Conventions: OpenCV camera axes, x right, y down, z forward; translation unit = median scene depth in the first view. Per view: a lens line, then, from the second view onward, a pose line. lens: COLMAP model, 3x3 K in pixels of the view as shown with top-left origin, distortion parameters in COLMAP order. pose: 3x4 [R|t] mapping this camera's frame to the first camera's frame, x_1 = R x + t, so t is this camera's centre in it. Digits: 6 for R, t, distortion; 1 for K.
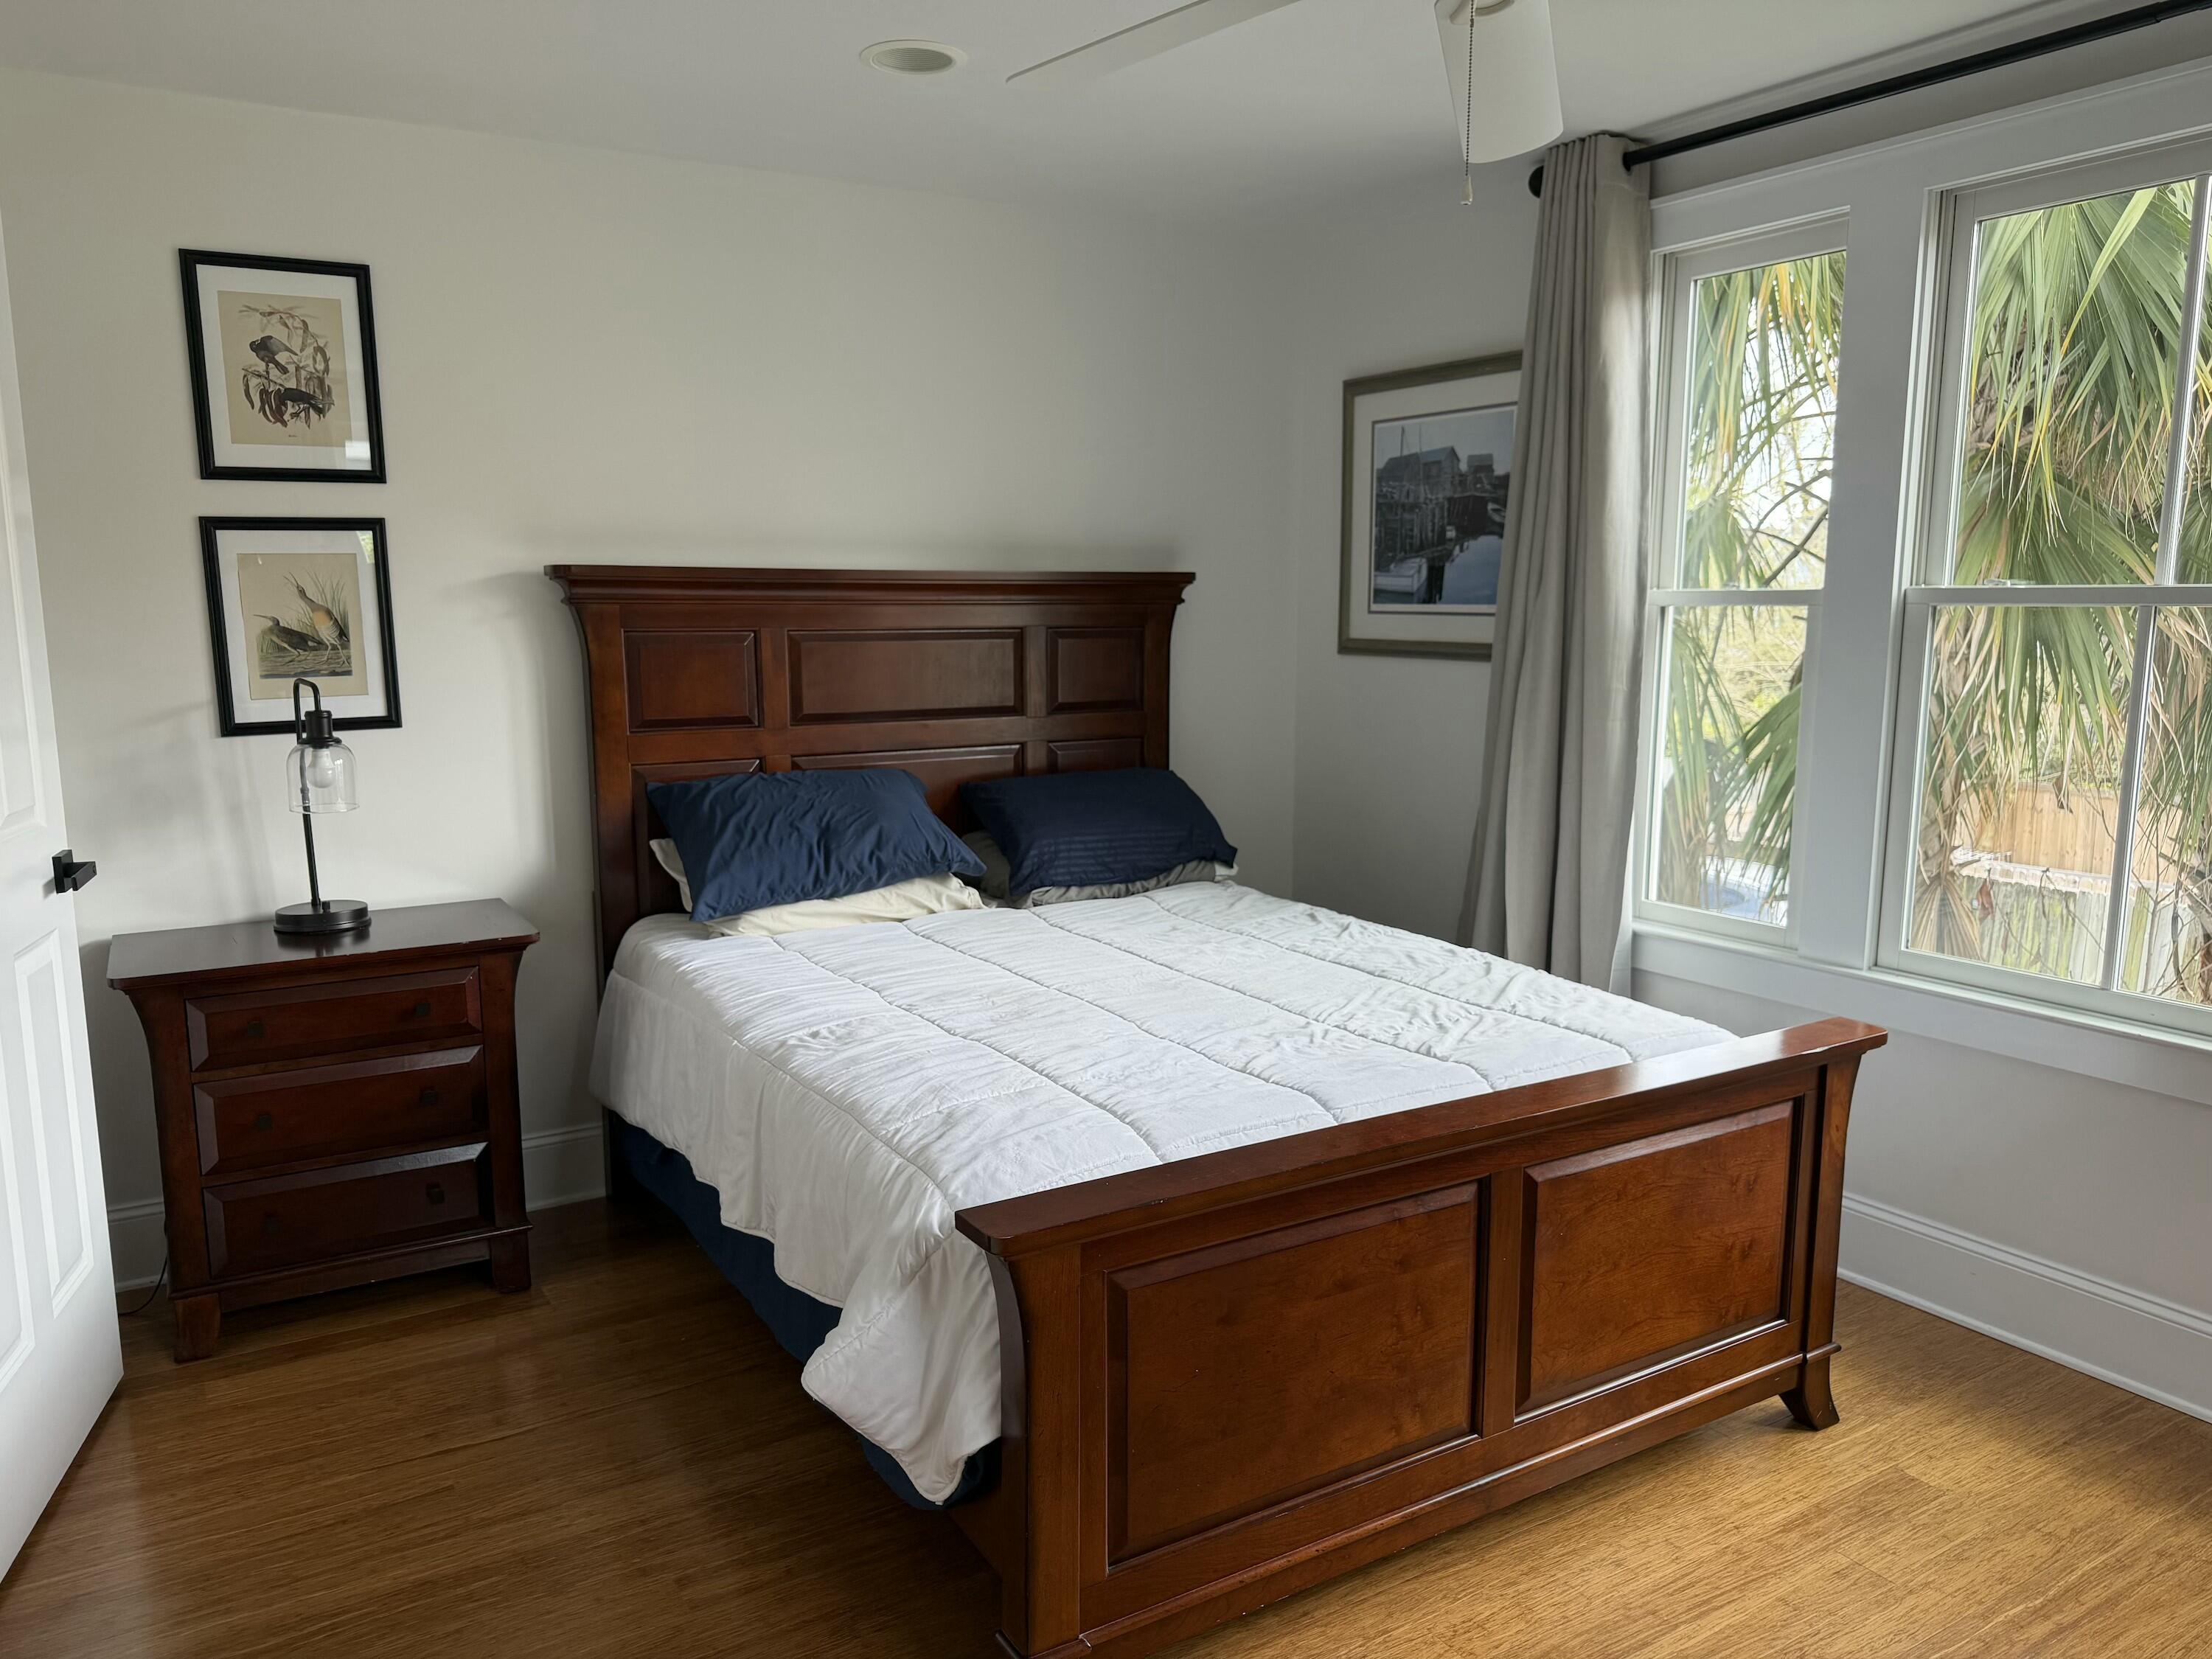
lens RADIAL K [[1567.3, 0, 1106.4], [0, 1567.3, 842.8], [0, 0, 1]] dist [0.070547, -0.071269]
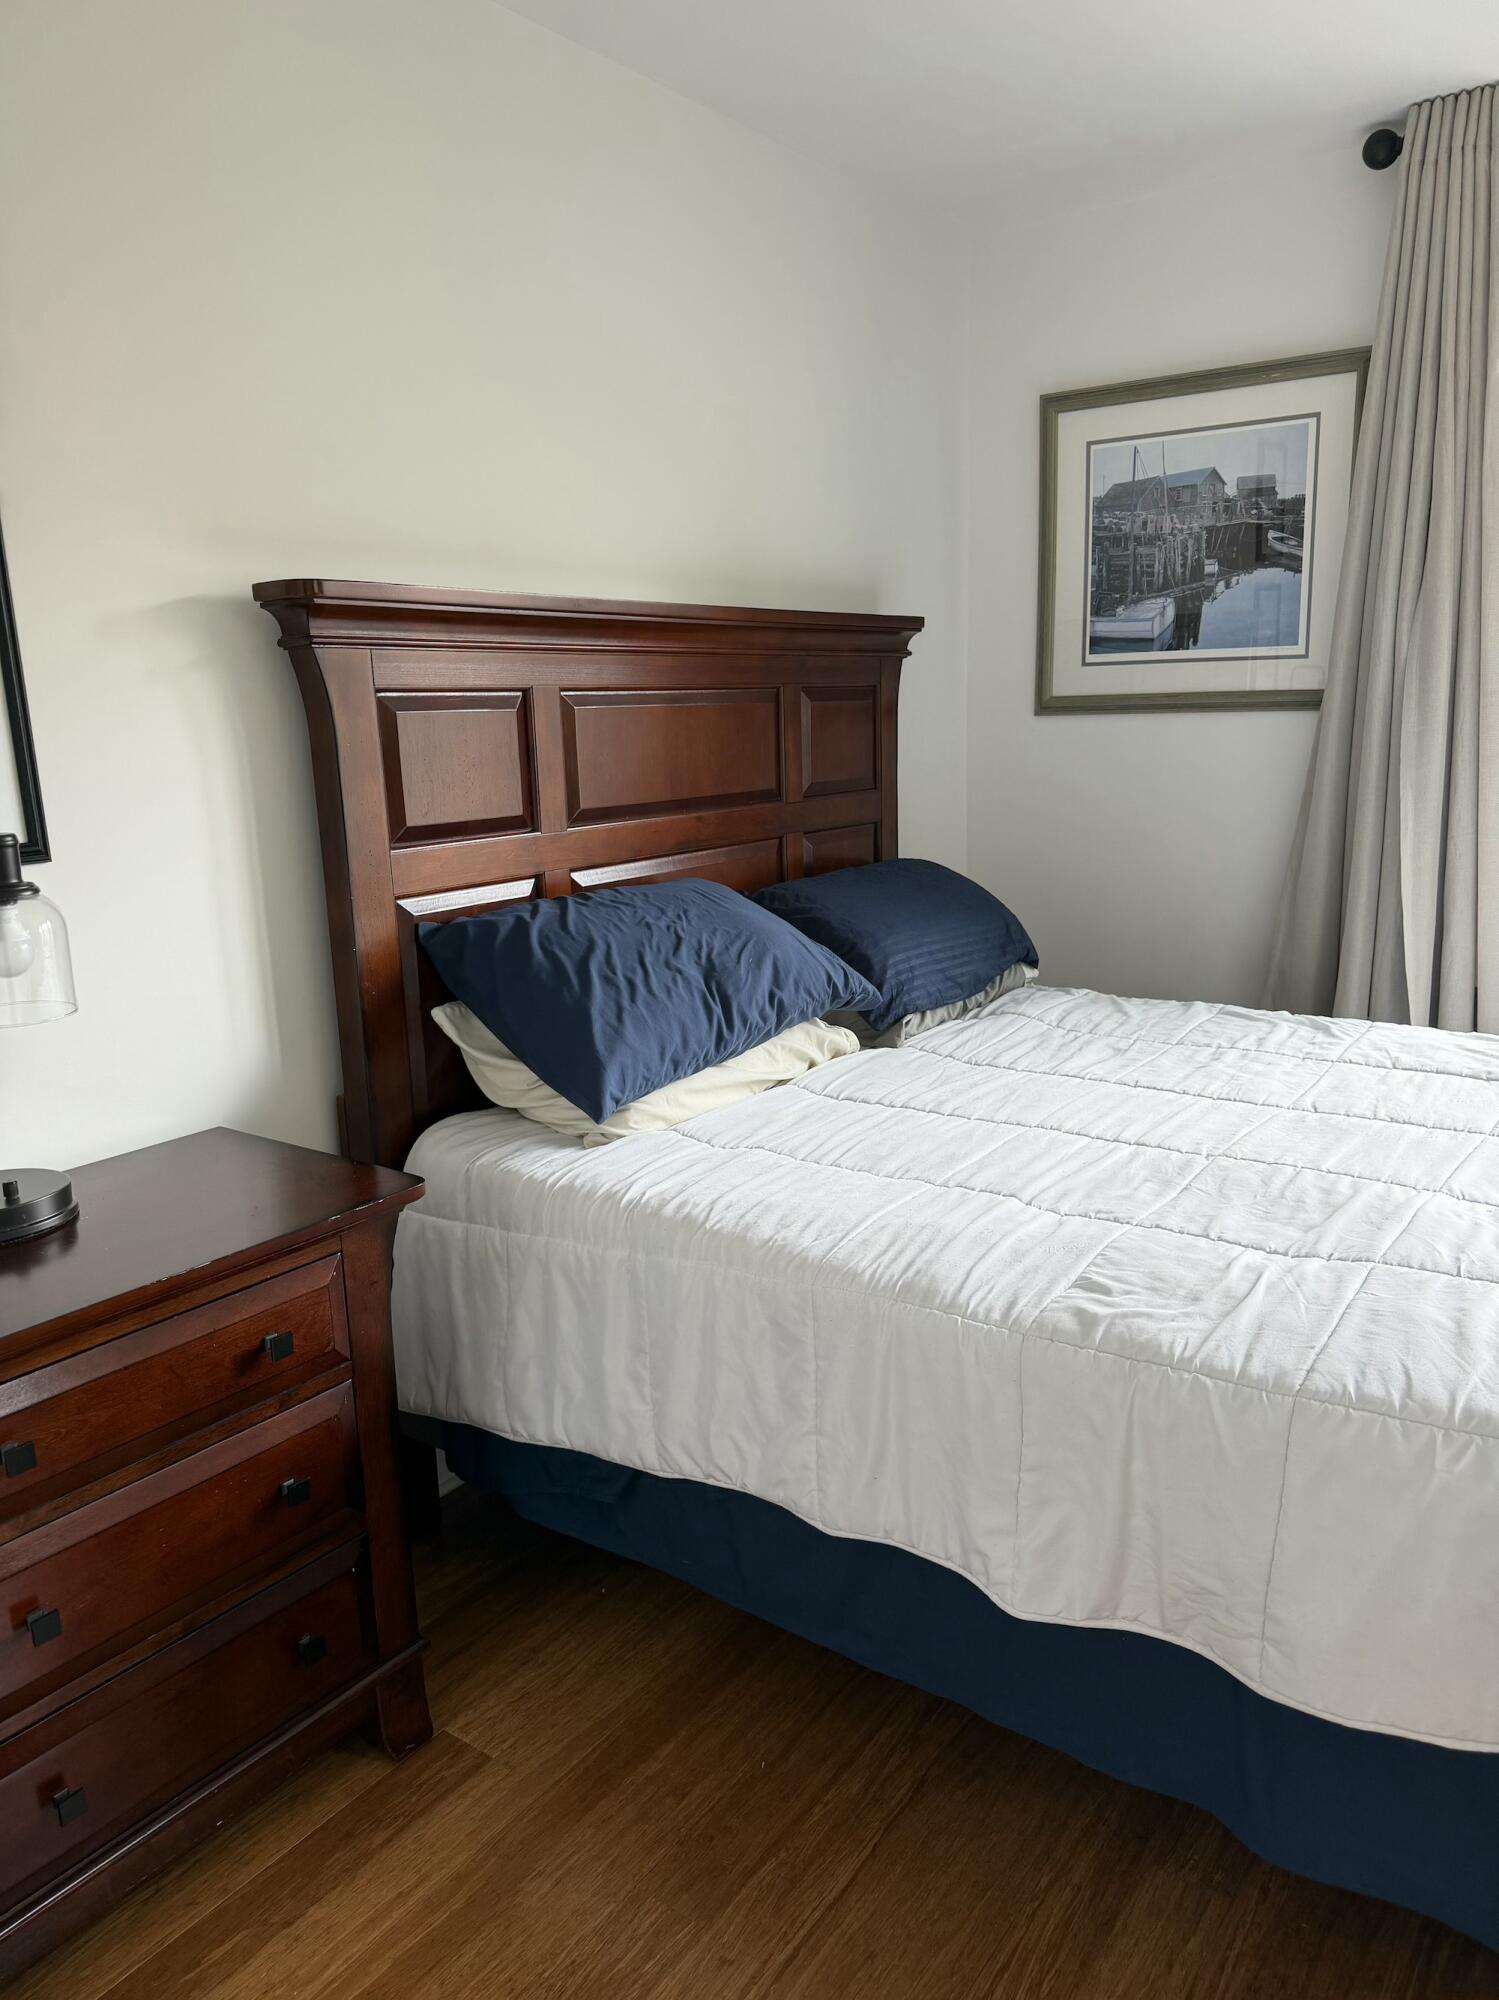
lens RADIAL K [[1417.1, 0, 748.6], [0, 1417.1, 992.3], [0, 0, 1]] dist [0.070547, -0.071269]
pose [[0.916166, -0.102206, 0.387548, -0.365783], [0.085650, 0.994529, 0.059806, -0.030485], [-0.391540, -0.021599, 0.919907, 0.365275]]
